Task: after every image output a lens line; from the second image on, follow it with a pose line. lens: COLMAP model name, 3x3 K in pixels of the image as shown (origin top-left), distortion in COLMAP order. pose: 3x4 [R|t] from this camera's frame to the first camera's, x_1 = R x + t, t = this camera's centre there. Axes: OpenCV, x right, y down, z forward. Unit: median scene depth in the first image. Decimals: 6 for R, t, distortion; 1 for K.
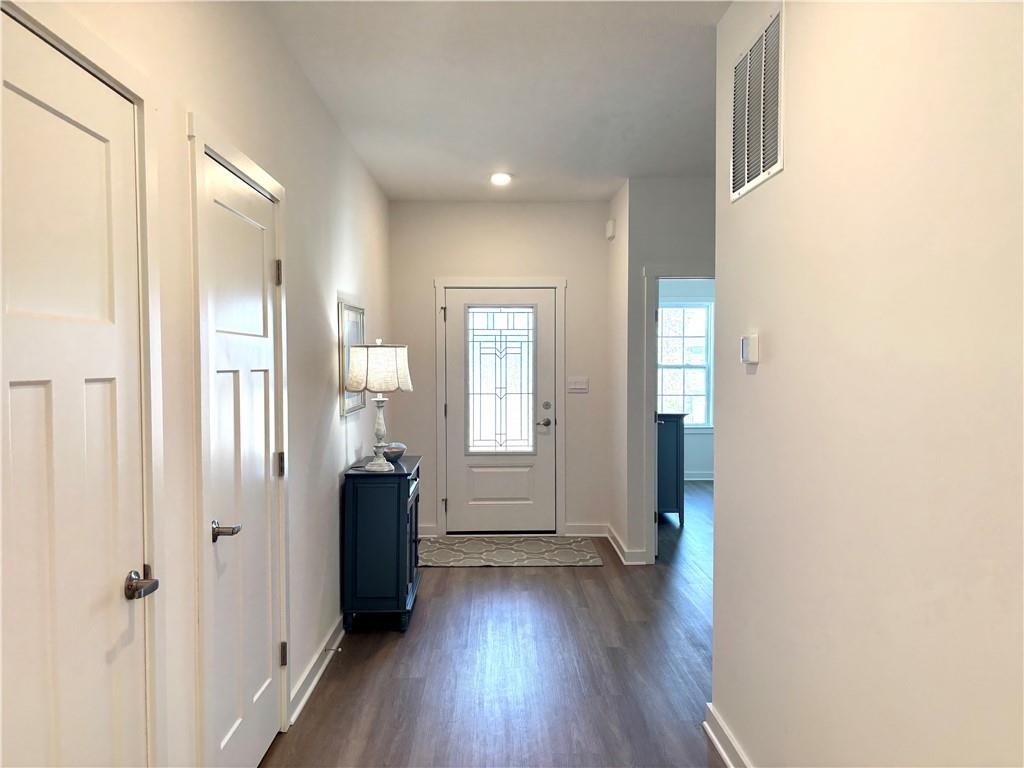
lens RADIAL K [[768.0, 0, 513.3], [0, 768.0, 379.9], [0, 0, 1]] dist [0.018412, -0.000335]
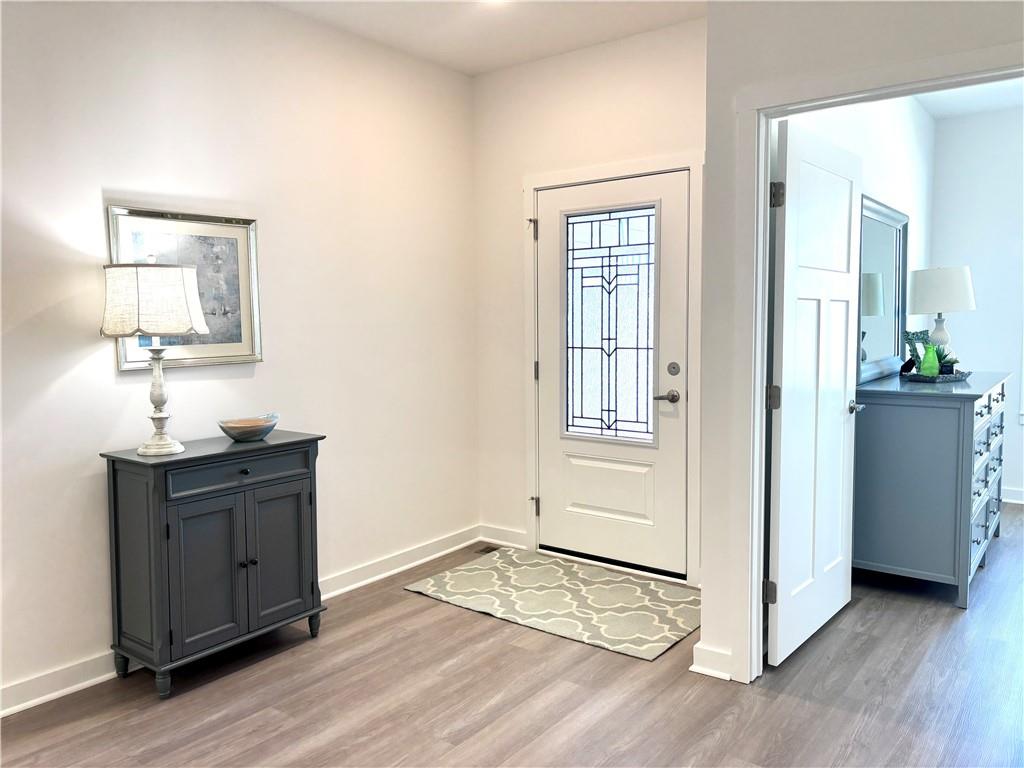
lens RADIAL K [[768.0, 0, 511.4], [0, 768.0, 390.2], [0, 0, 1]] dist [0.018412, -0.000335]
pose [[0.779689, 0.048820, -0.624261, 0.323513], [-0.007611, 0.997621, 0.068512, 0.009775], [0.626121, -0.048667, 0.778206, 0.447193]]
